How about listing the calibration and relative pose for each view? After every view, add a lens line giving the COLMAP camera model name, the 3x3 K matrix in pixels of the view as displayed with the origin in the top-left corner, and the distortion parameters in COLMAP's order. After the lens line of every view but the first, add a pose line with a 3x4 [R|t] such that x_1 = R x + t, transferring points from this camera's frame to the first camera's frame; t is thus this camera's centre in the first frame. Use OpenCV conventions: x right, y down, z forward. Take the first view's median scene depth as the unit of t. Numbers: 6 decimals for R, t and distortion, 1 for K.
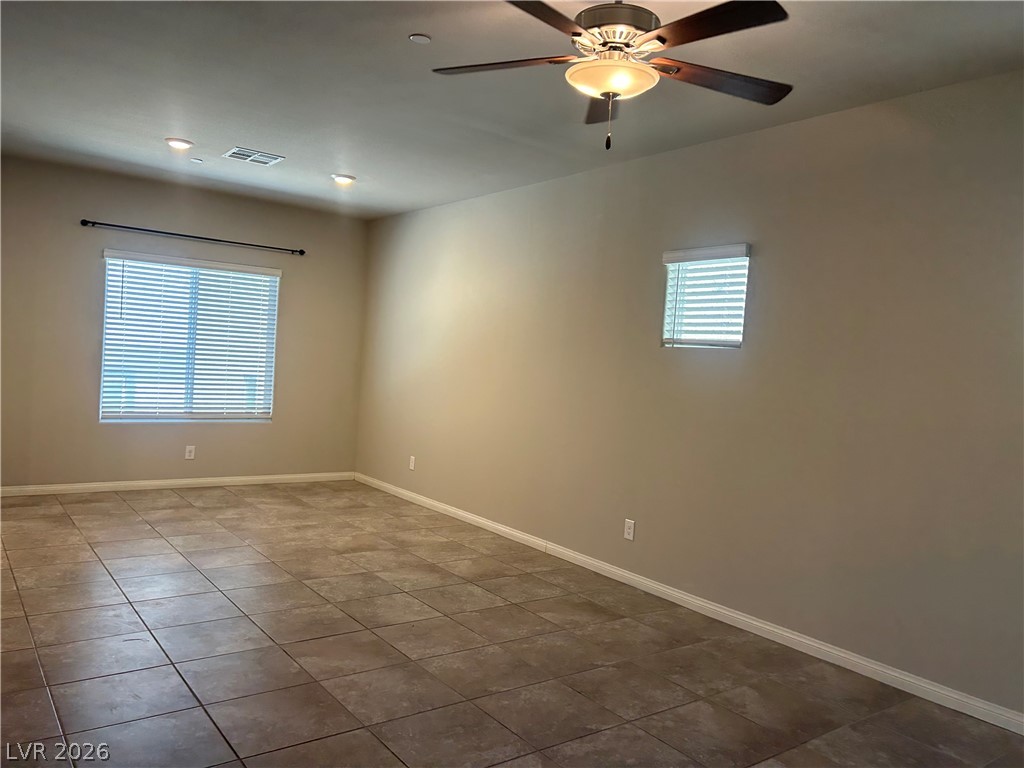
lens RADIAL K [[775.8, 0, 515.6], [0, 775.8, 384.9], [0, 0, 1]] dist [0.043212, -0.001215]
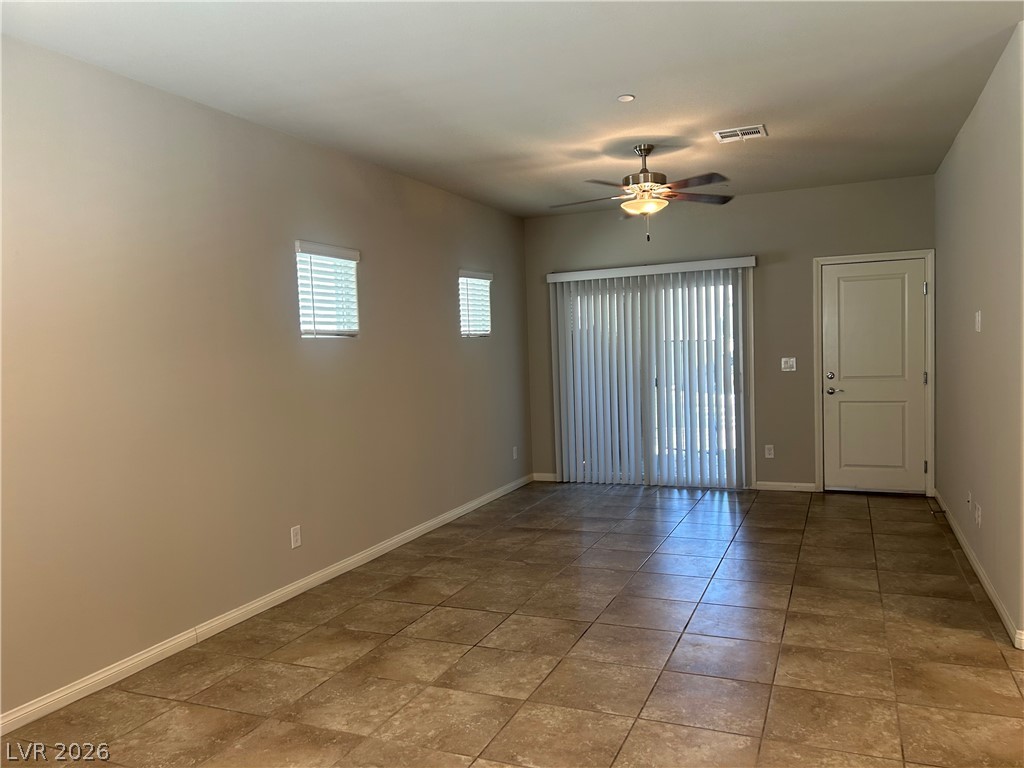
lens RADIAL K [[775.8, 0, 515.6], [0, 775.8, 384.9], [0, 0, 1]] dist [0.043212, -0.001215]
pose [[-0.505218, -0.088766, 0.858414, -0.848802], [0.037126, 0.991540, 0.124382, -0.109605], [-0.862193, 0.094710, -0.497648, 1.347107]]
